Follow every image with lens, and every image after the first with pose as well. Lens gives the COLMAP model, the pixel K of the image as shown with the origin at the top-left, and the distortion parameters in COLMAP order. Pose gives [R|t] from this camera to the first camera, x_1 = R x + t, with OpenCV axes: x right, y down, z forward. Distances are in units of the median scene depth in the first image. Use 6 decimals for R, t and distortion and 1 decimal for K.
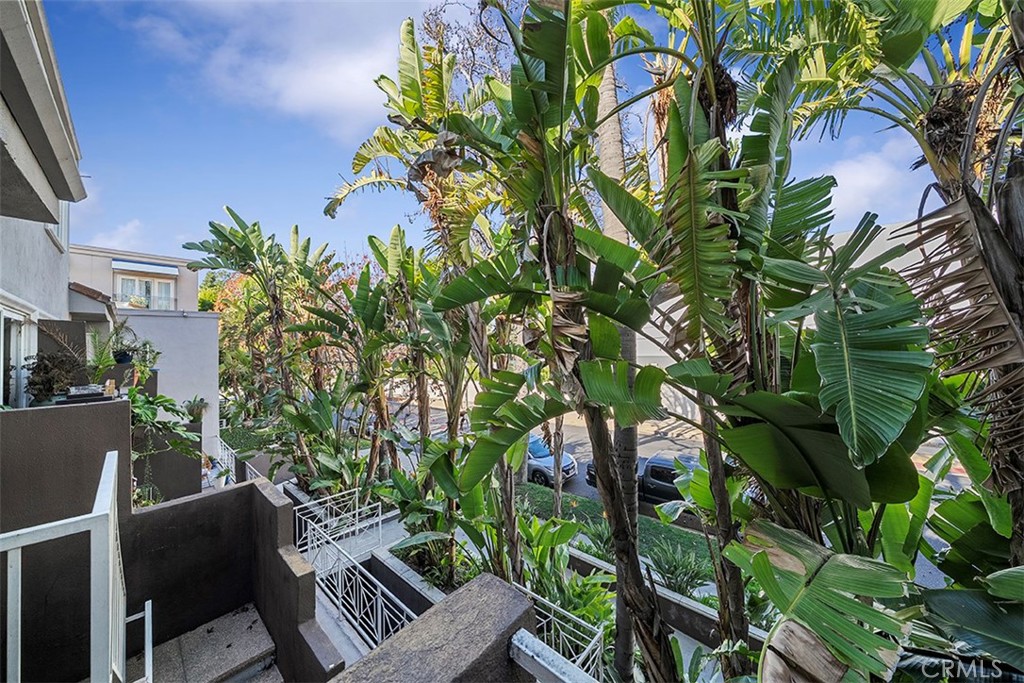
lens RADIAL K [[351.1, 0, 515.0], [0, 351.1, 339.4], [0, 0, 1]] dist [-0.000827, -0.000011]
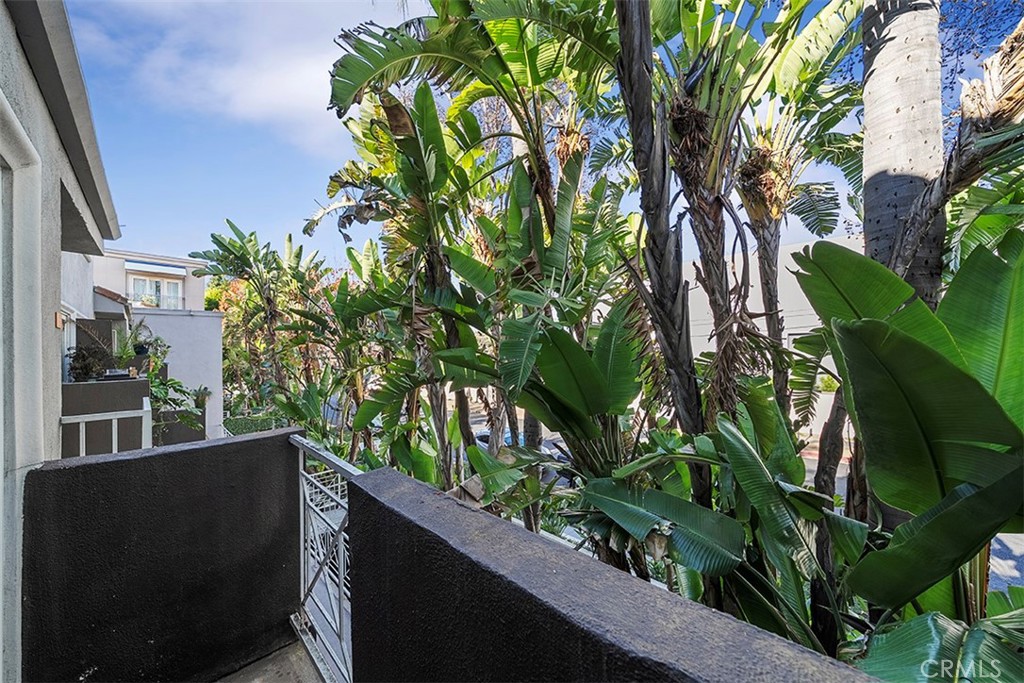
lens RADIAL K [[351.1, 0, 509.0], [0, 351.1, 346.8], [0, 0, 1]] dist [-0.000827, -0.000011]
pose [[0.999699, 0.011601, -0.021600, 0.122419], [-0.011201, 0.999765, 0.018565, 0.002232], [0.021811, -0.018317, 0.999594, -0.123813]]
